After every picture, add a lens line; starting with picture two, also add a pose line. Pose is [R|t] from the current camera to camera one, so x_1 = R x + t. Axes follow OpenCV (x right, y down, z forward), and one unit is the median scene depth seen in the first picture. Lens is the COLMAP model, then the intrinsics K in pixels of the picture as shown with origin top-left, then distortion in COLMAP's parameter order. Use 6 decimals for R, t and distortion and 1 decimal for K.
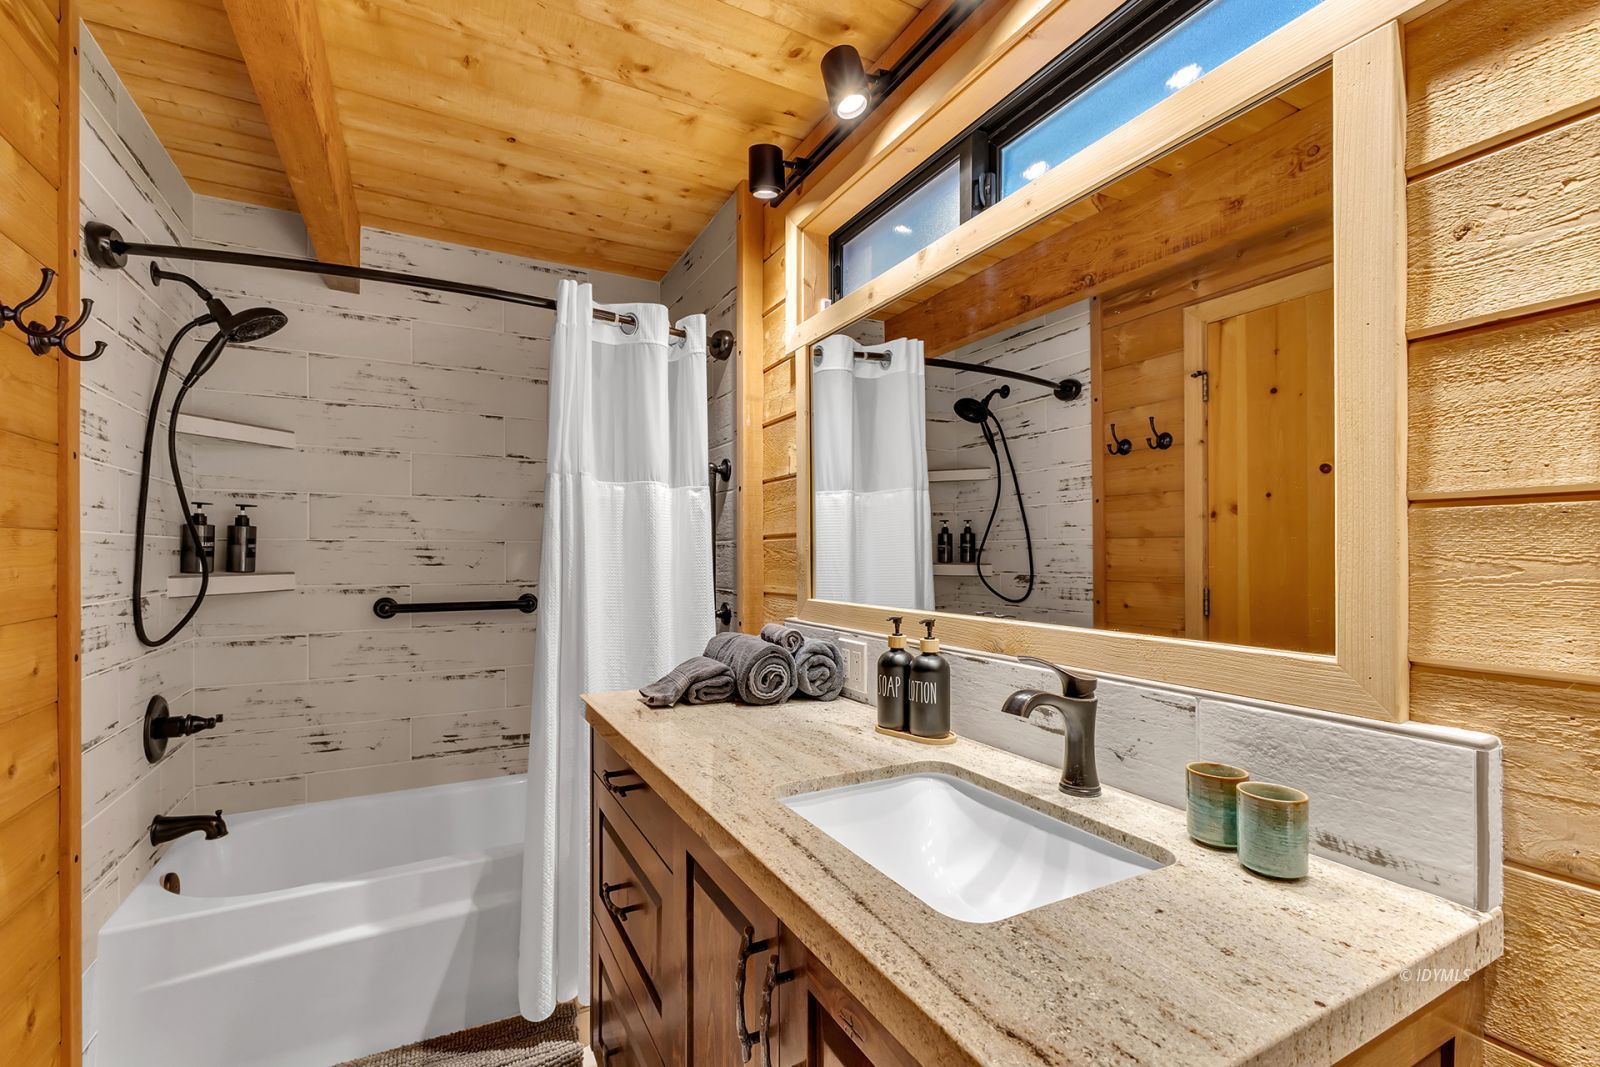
lens RADIAL K [[702.5, 0, 800.3], [0, 702.5, 555.0], [0, 0, 1]] dist [0.001133, -0.000061]
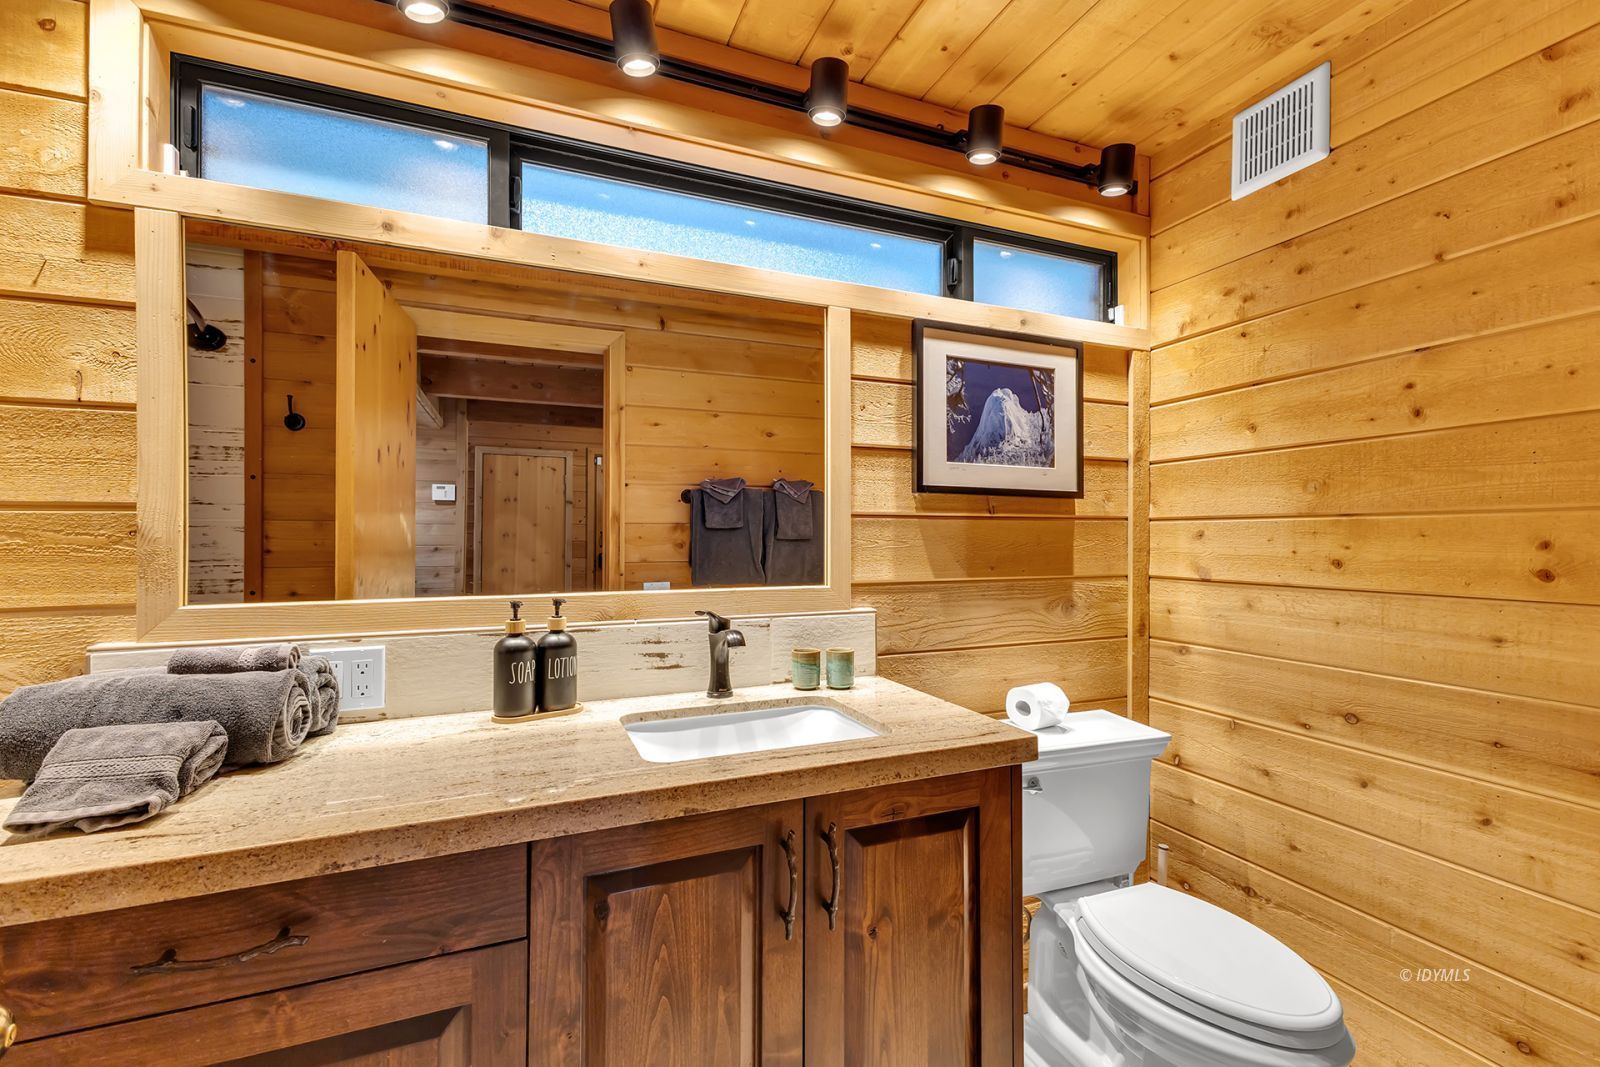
lens RADIAL K [[694.1, 0, 800.0], [0, 694.1, 533.5], [0, 0, 1]] dist [0.003614, -0.000370]
pose [[0.091576, 0.005468, 0.995783, -0.951880], [0.001297, 0.999983, -0.005611, -0.000962], [-0.995797, 0.001805, 0.091568, 0.623039]]
